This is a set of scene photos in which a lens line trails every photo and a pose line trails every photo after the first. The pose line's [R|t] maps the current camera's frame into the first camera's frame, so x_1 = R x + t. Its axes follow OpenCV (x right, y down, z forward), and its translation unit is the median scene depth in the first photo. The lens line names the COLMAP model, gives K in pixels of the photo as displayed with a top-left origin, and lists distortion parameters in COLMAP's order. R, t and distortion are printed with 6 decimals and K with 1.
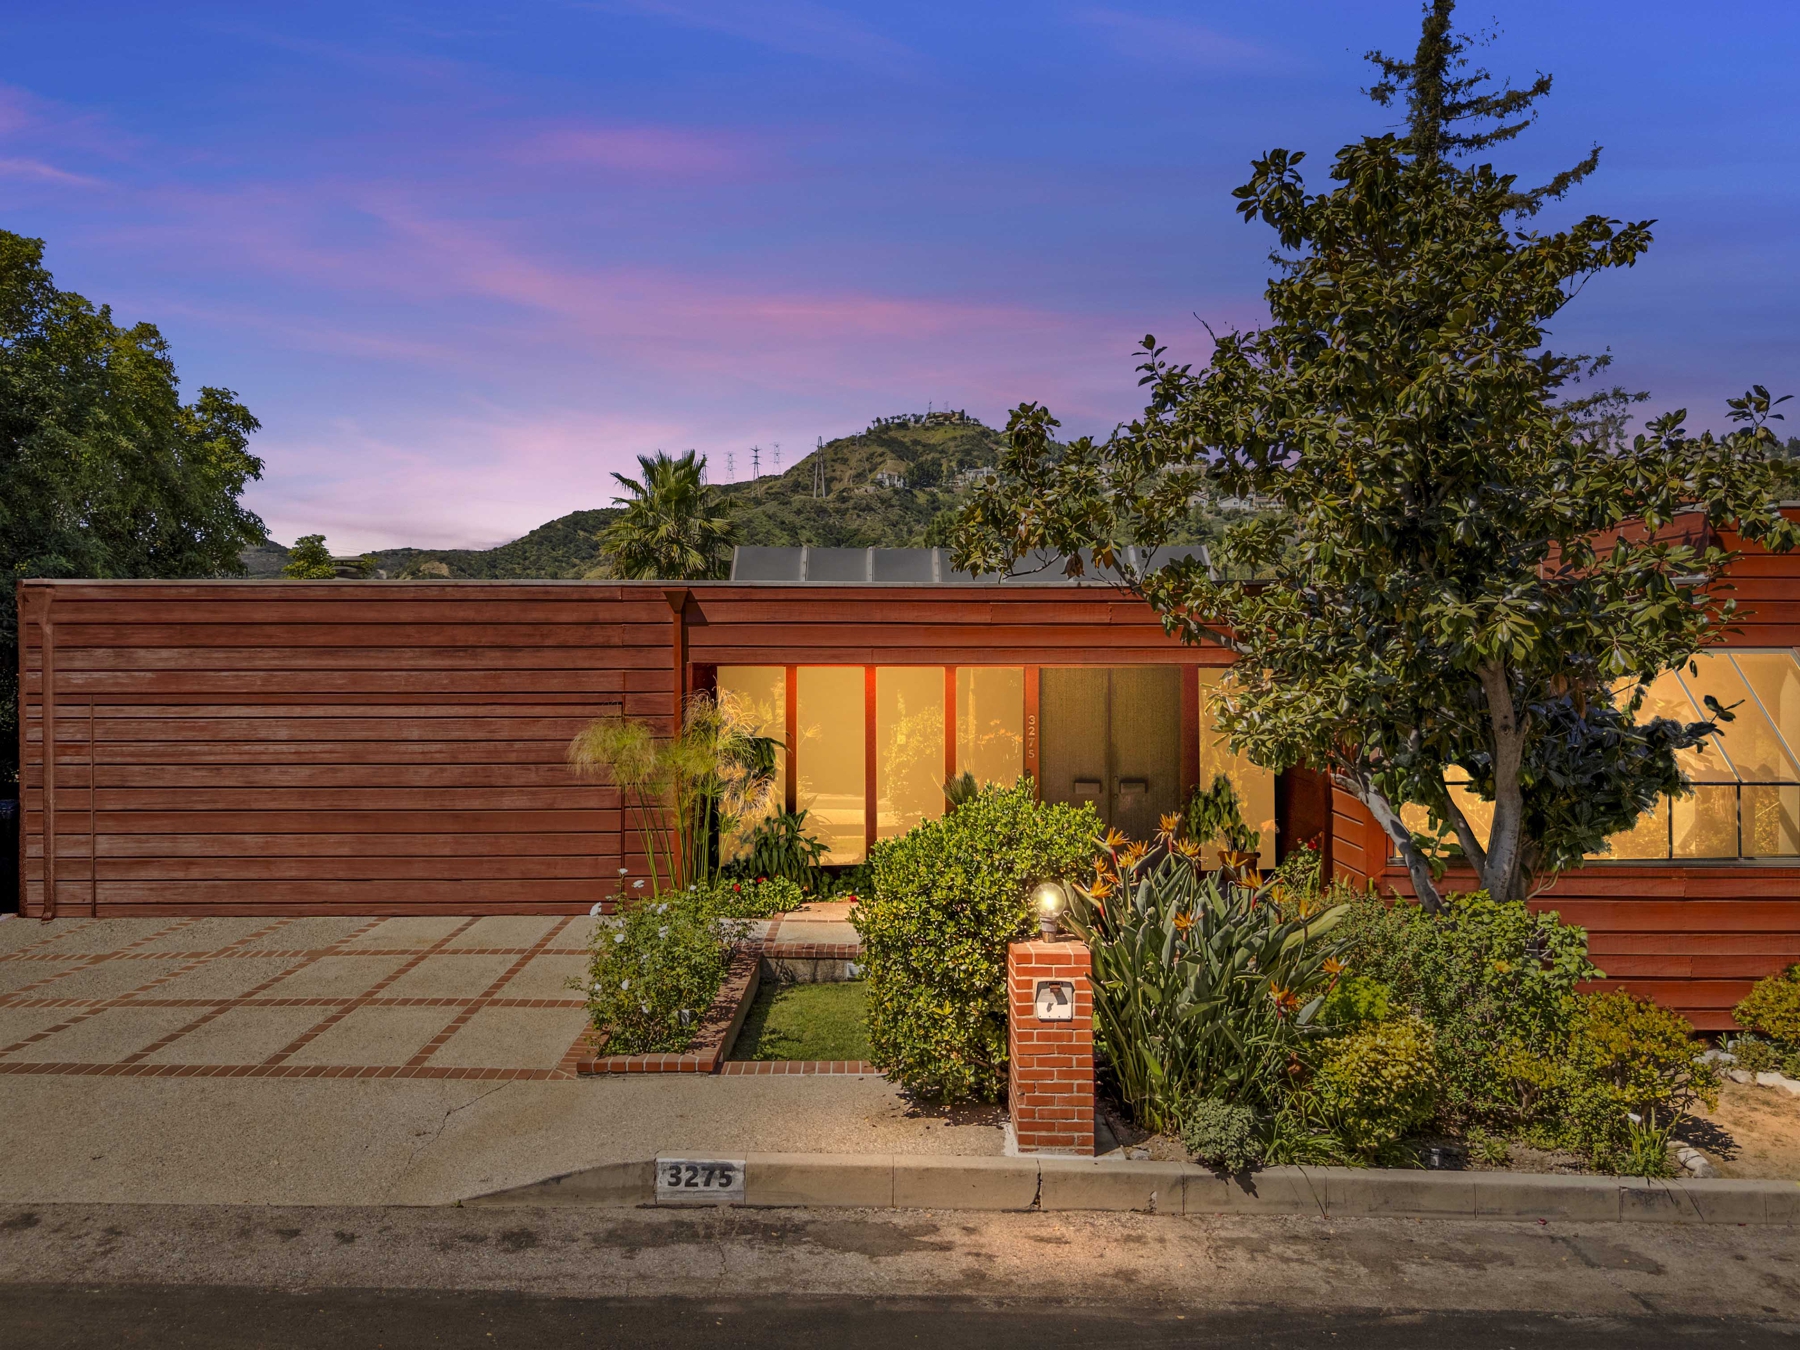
lens RADIAL K [[1327.2, 0, 897.2], [0, 1327.2, 665.9], [0, 0, 1]] dist [0.063230, -0.057848]
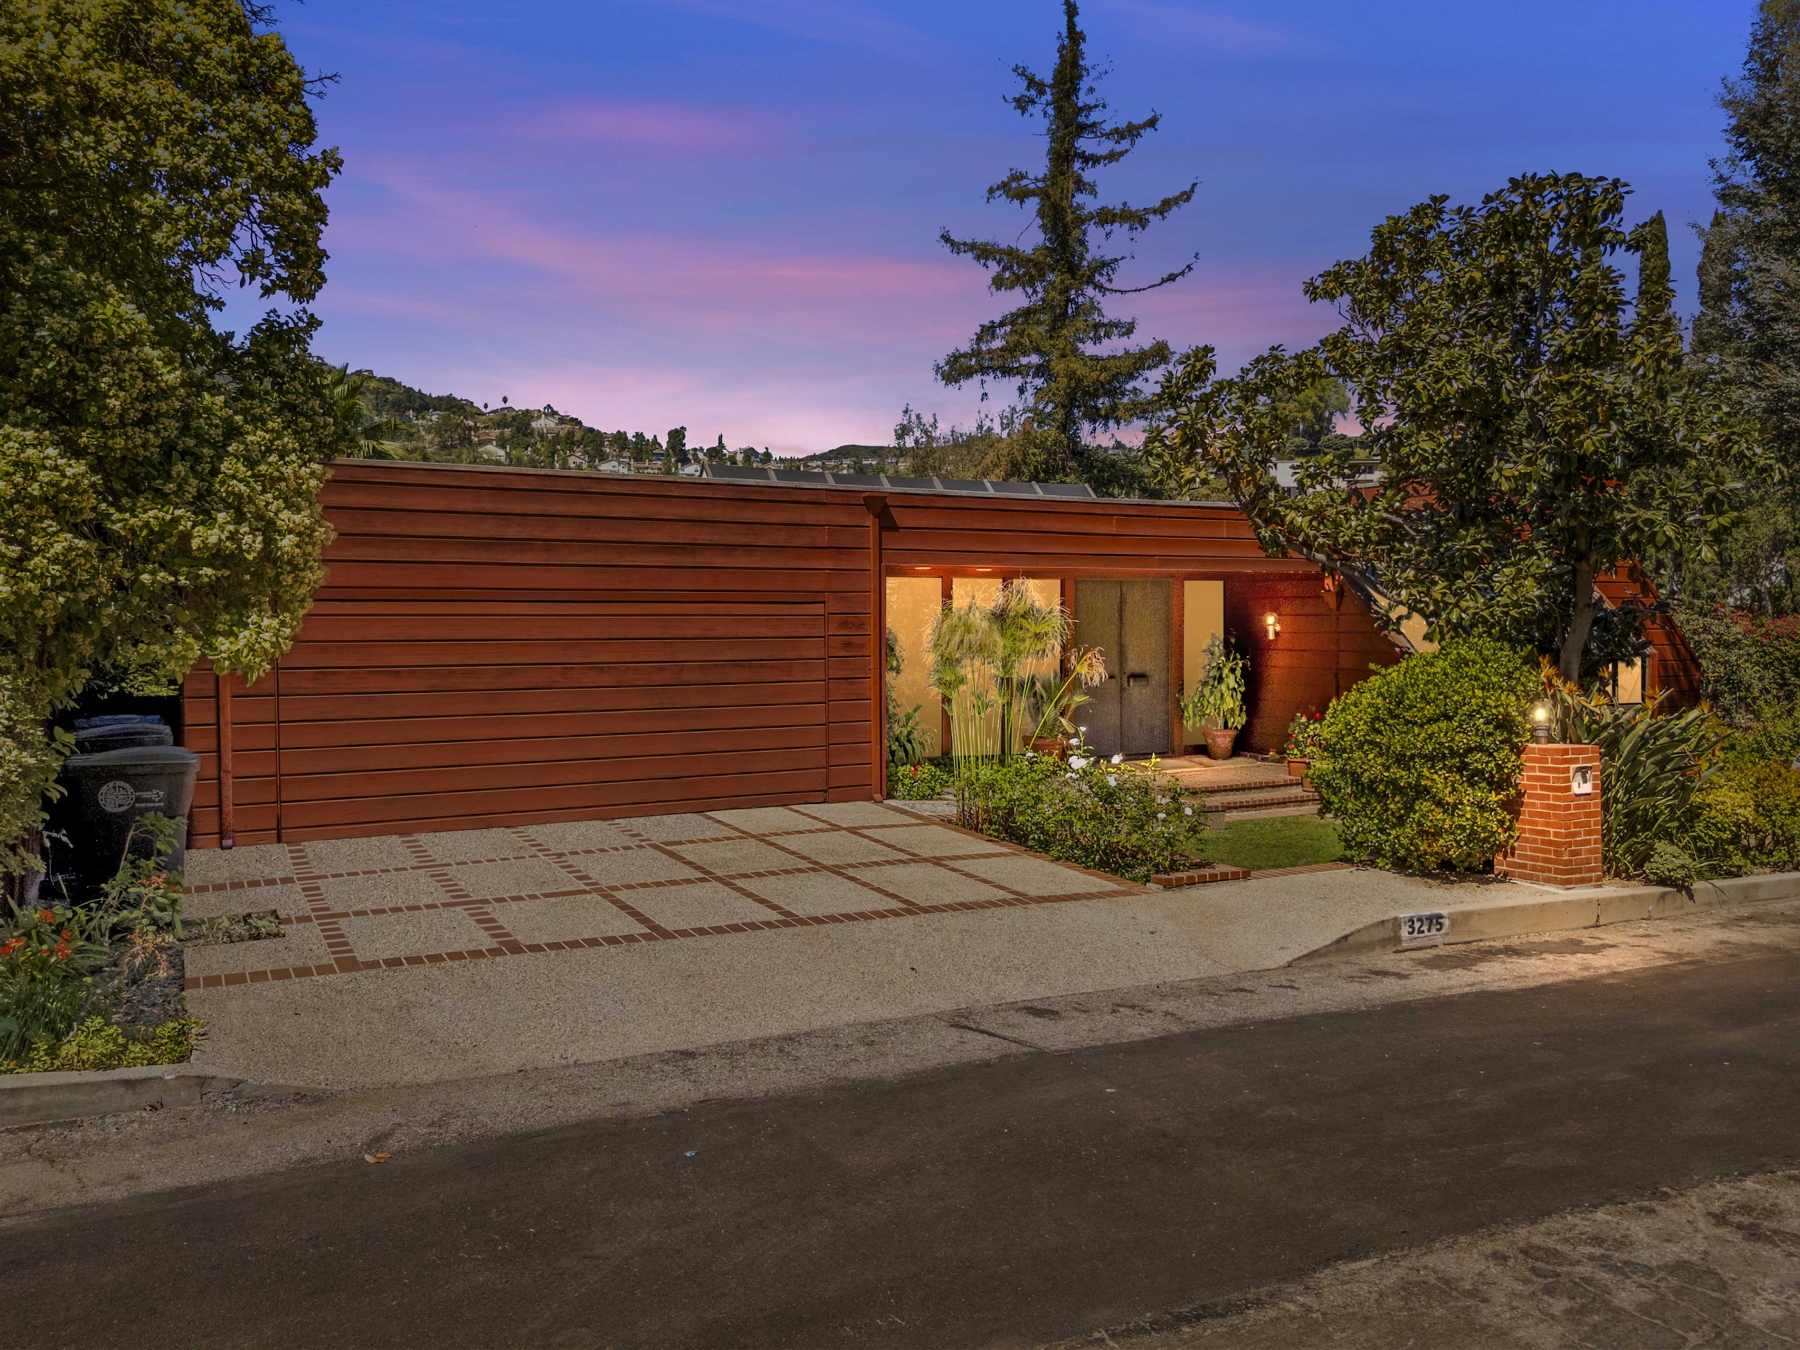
lens RADIAL K [[1327.2, 0, 897.2], [0, 1327.2, 665.9], [0, 0, 1]] dist [0.063230, -0.057848]
pose [[0.894109, -0.017632, 0.447503, -0.960900], [0.005399, 0.999576, 0.028597, 0.074445], [-0.447818, -0.023153, 0.893825, 0.062632]]
